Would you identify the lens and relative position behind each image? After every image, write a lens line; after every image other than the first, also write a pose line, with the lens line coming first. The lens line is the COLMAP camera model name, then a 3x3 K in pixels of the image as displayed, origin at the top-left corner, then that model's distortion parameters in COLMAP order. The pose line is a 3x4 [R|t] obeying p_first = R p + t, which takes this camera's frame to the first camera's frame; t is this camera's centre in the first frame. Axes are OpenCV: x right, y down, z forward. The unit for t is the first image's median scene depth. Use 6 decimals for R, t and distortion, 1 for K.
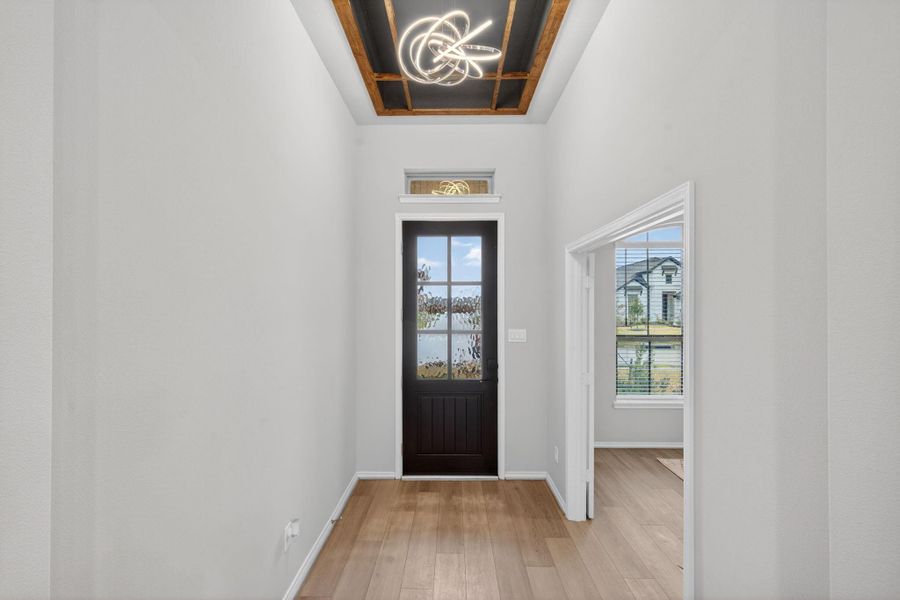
lens RADIAL K [[403.3, 0, 442.1], [0, 403.3, 301.3], [0, 0, 1]] dist [-0.000244, 0.000014]
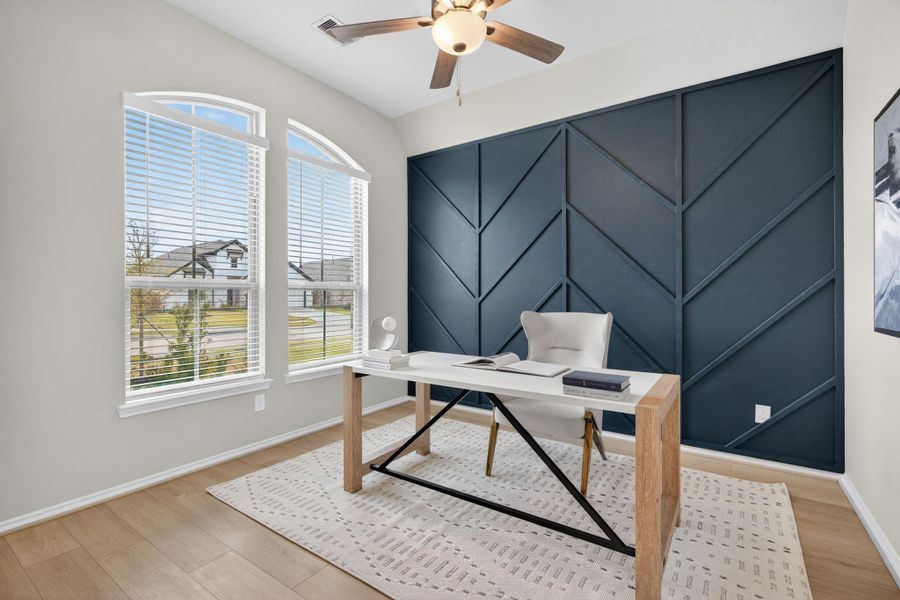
lens RADIAL K [[410.0, 0, 449.7], [0, 410.0, 295.6], [0, 0, 1]] dist [-0.001487, 0.000100]
pose [[0.544191, -0.005060, 0.838946, 0.224866], [-0.002014, 0.999971, 0.007338, 0.109217], [-0.838959, -0.005683, 0.544165, 0.382414]]
